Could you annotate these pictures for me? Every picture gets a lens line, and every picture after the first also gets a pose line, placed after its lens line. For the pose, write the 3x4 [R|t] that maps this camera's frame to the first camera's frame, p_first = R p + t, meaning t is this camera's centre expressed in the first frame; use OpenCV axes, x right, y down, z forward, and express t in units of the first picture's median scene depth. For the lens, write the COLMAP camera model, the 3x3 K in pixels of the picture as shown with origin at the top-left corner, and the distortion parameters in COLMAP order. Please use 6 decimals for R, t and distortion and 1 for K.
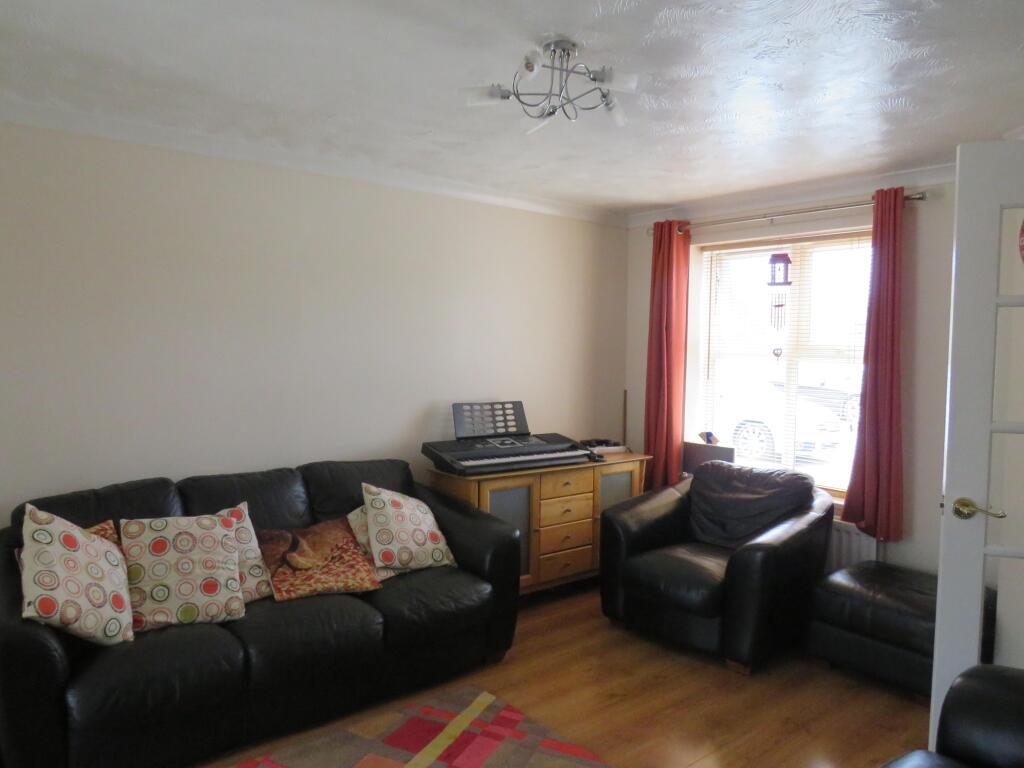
lens RADIAL K [[731.9, 0, 512.9], [0, 731.9, 382.7], [0, 0, 1]] dist [0.001482, -0.003147]
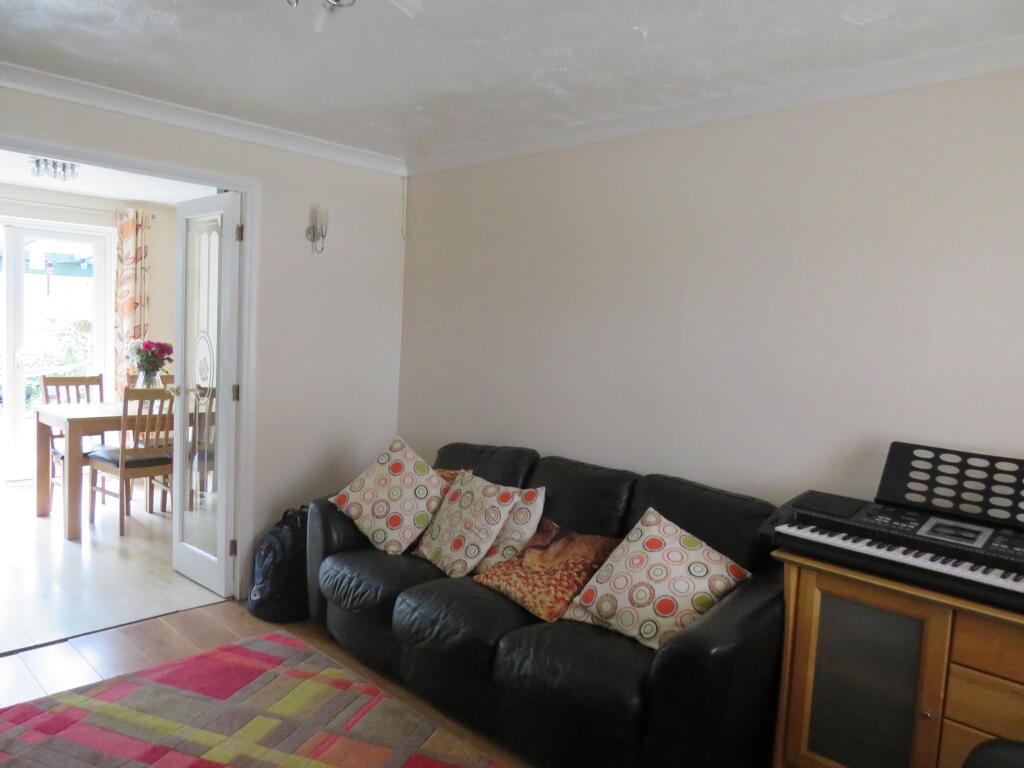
lens RADIAL K [[731.9, 0, 512.4], [0, 731.9, 386.5], [0, 0, 1]] dist [0.001482, -0.003147]
pose [[0.107027, 0.059923, -0.992449, 0.587369], [-0.097385, 0.994014, 0.049515, -0.017315], [0.989475, 0.091350, 0.112222, 0.808658]]
